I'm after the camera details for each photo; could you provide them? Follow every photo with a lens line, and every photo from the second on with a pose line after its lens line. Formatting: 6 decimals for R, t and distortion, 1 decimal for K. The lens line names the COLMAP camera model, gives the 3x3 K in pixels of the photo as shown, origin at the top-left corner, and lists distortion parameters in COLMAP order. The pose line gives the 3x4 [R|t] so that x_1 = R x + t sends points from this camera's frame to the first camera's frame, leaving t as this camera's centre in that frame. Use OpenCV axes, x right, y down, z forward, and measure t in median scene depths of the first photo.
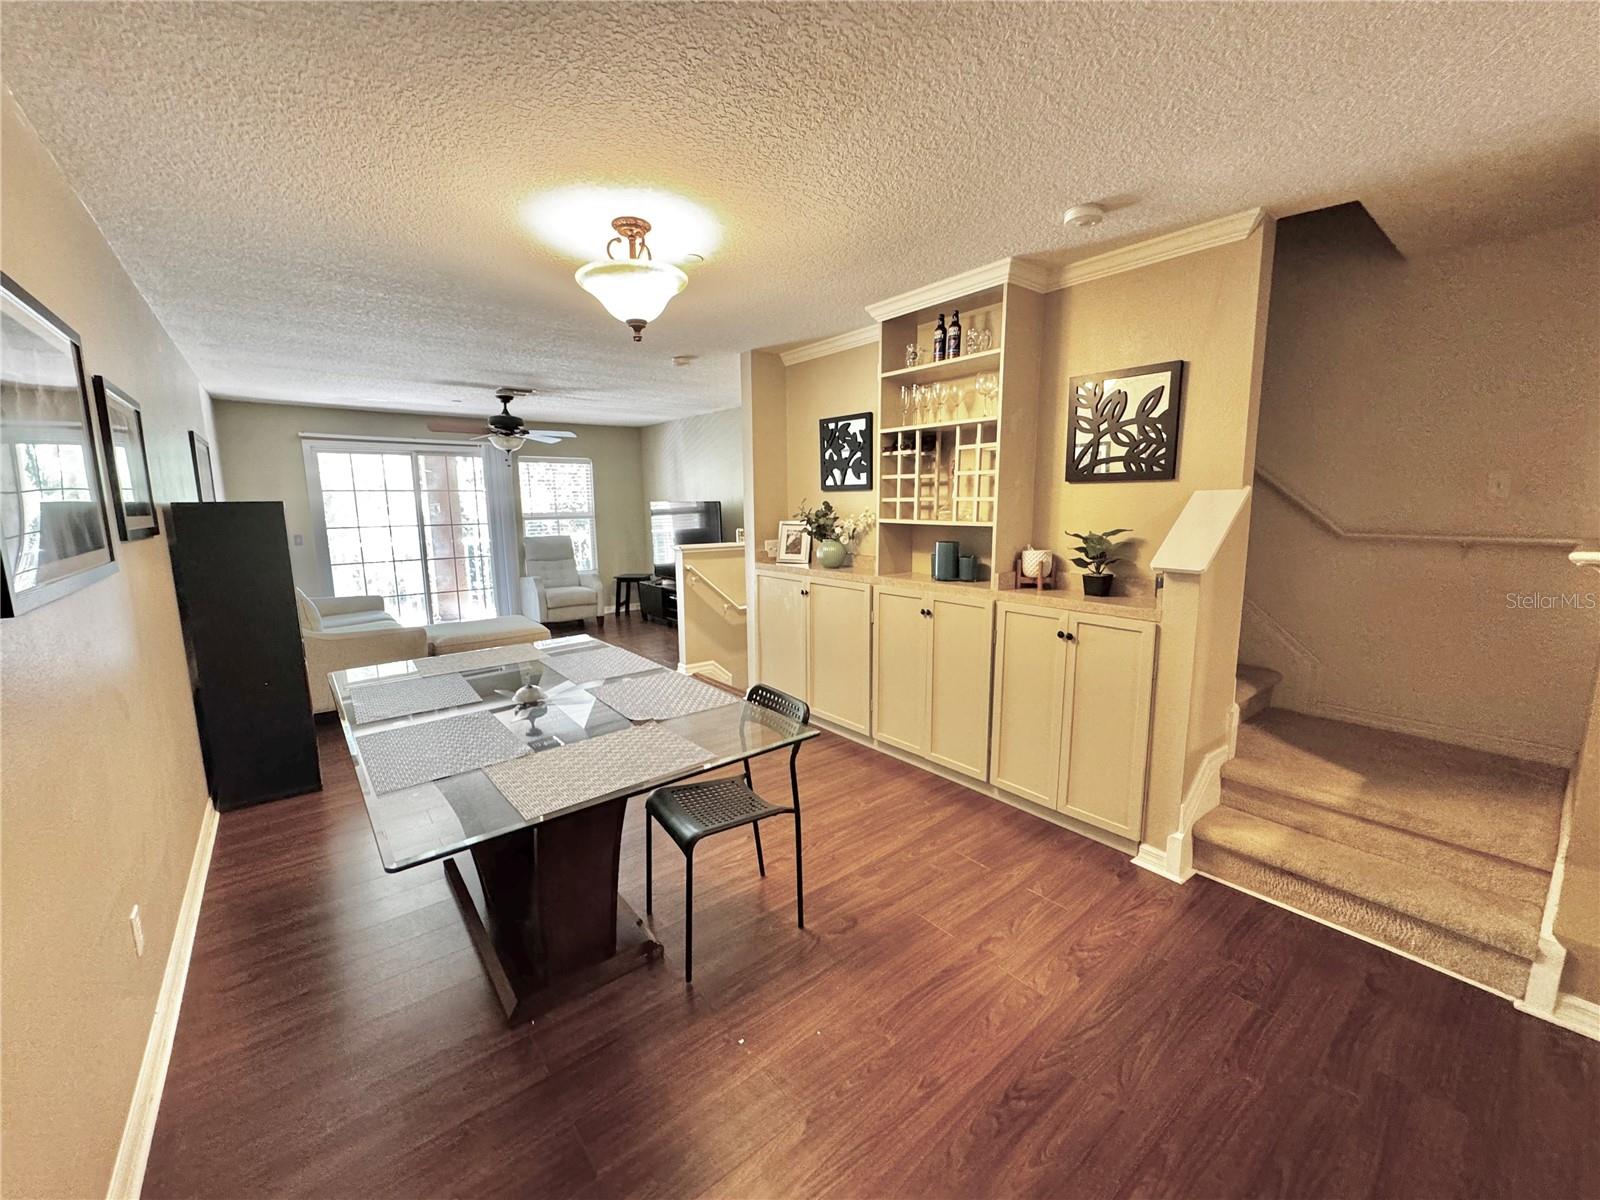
lens RADIAL K [[638.0, 0, 806.4], [0, 638.0, 597.3], [0, 0, 1]] dist [-0.000423, 0.000411]
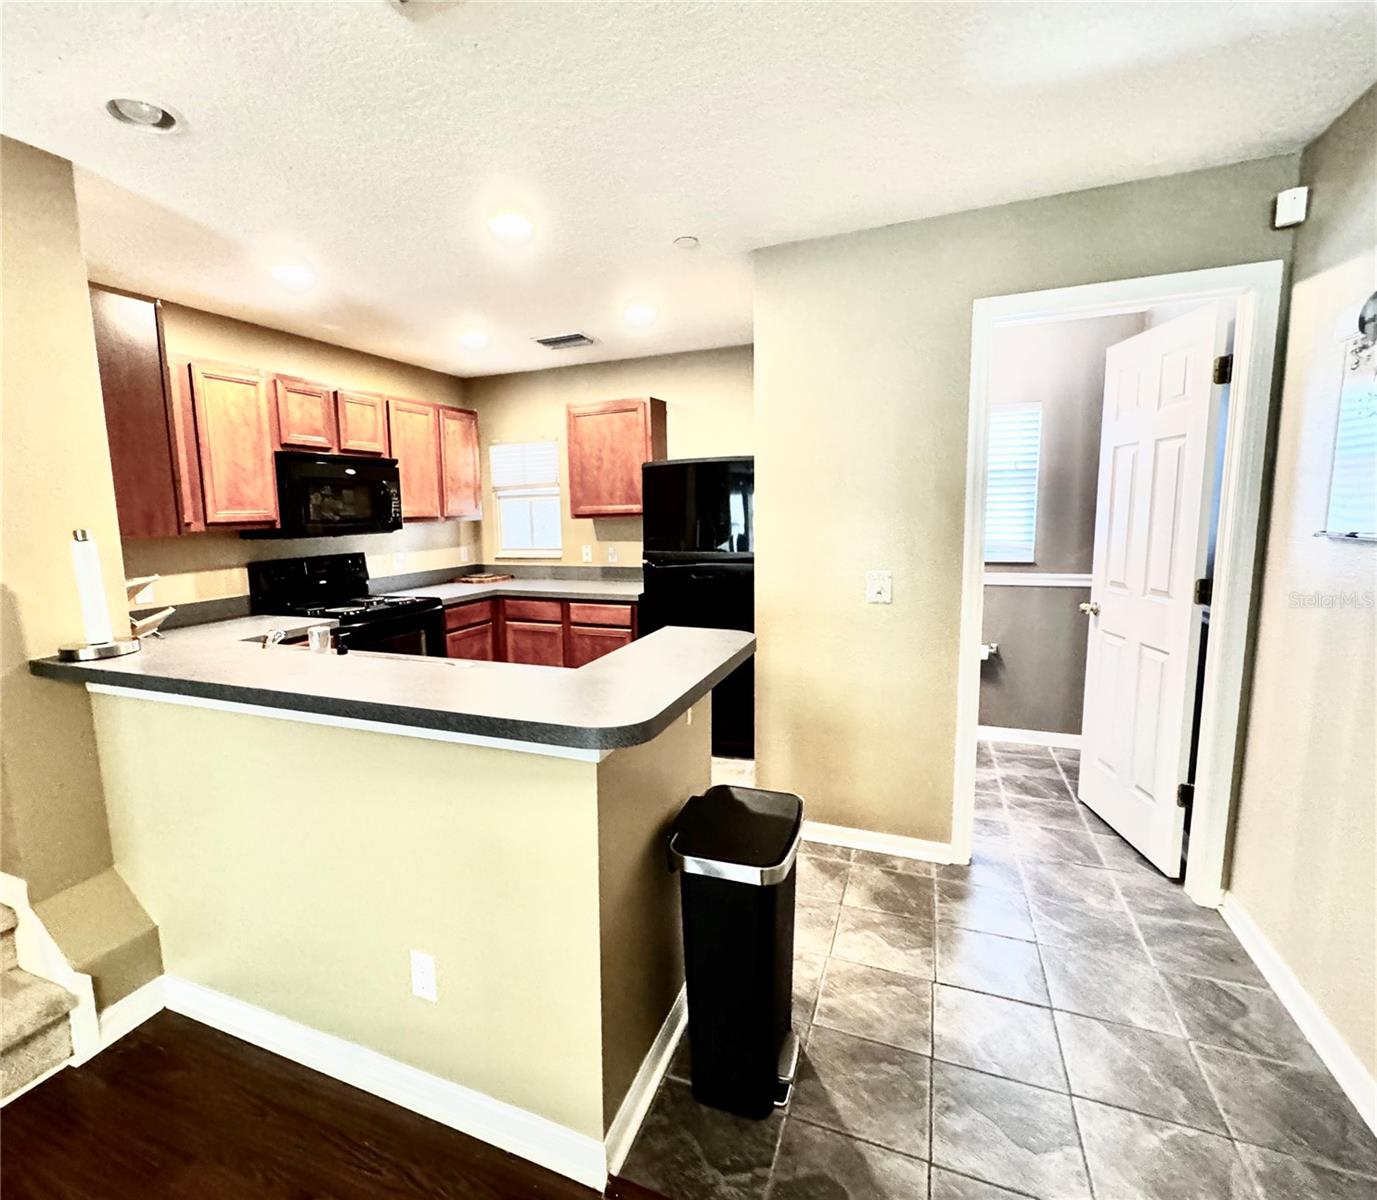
lens RADIAL K [[679.2, 0, 634.2], [0, 679.2, 592.0], [0, 0, 1]] dist [0.005239, 0.000006]
pose [[-0.452810, -0.092773, 0.886767, -0.033313], [0.154700, 0.971312, 0.180613, -0.036126], [-0.878083, 0.218966, -0.425468, 0.241679]]
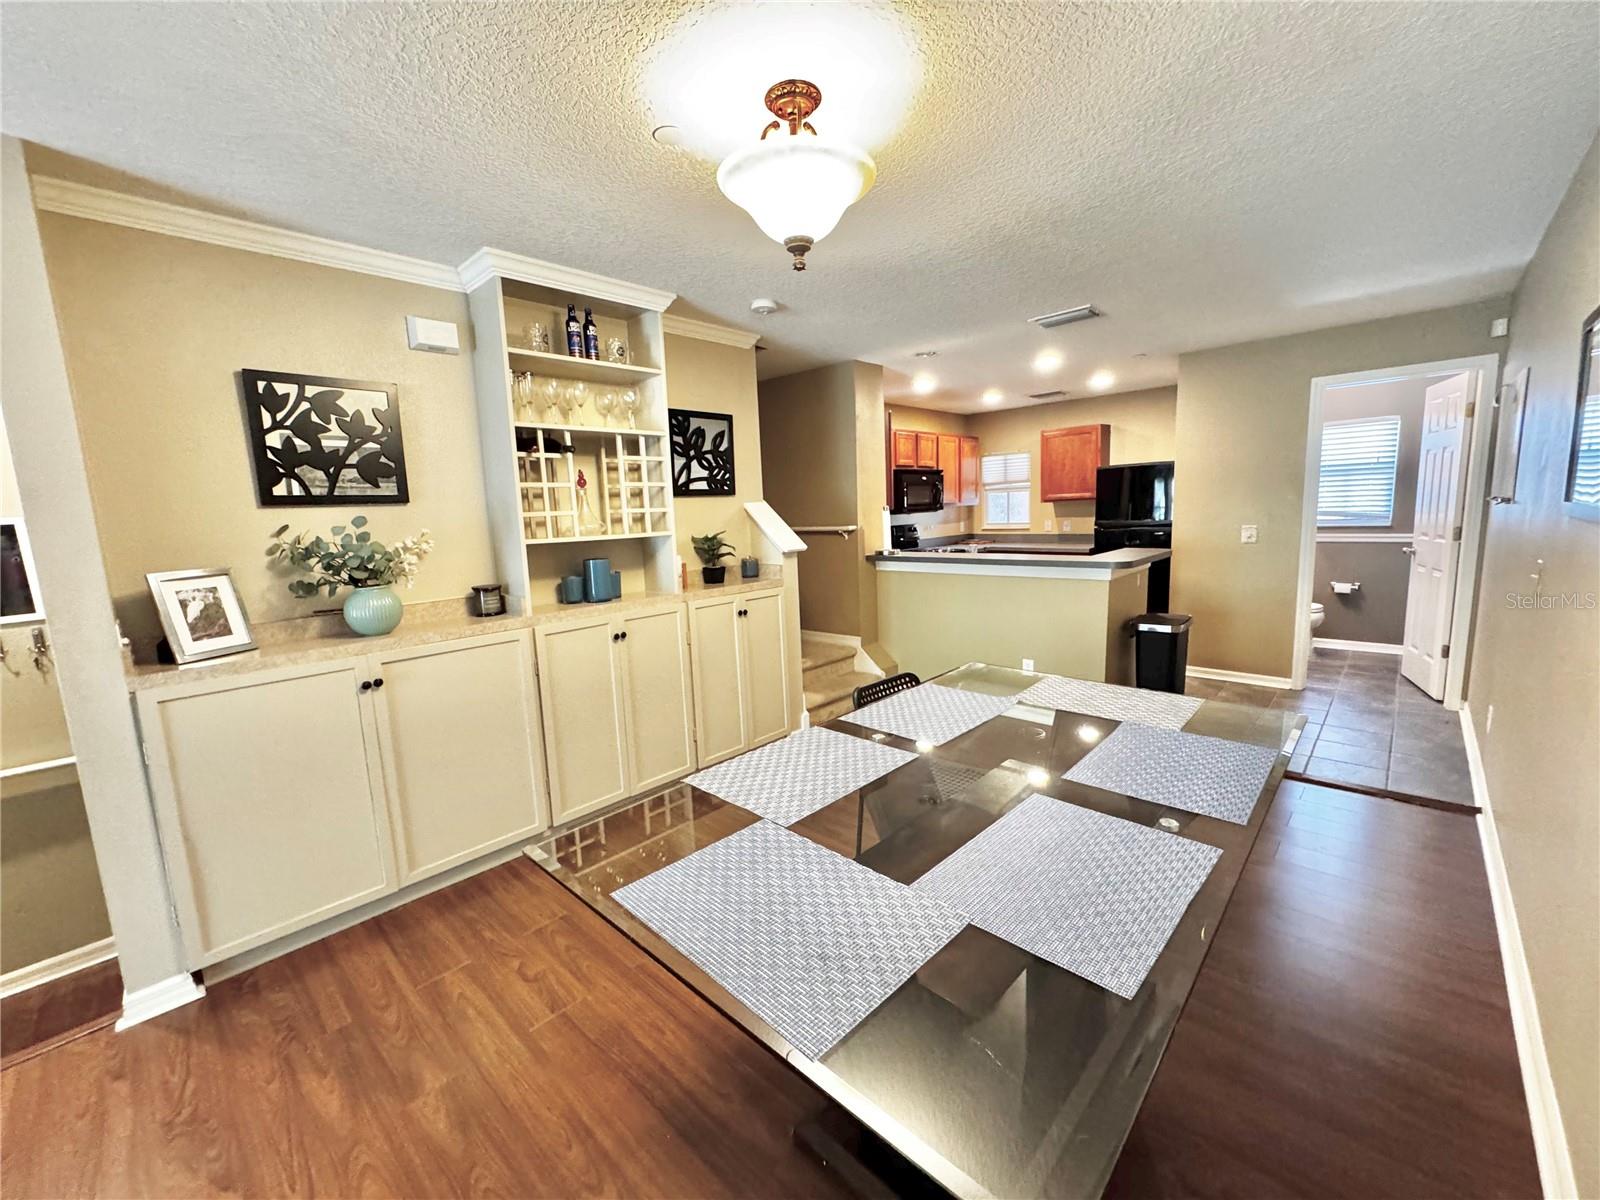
lens RADIAL K [[638.0, 0, 802.5], [0, 638.0, 594.5], [0, 0, 1]] dist [-0.000423, 0.000411]
pose [[-0.123705, -0.123996, 0.984542, -0.567850], [0.185019, 0.971882, 0.145648, -0.091664], [-0.974918, 0.200177, -0.097285, 0.642956]]
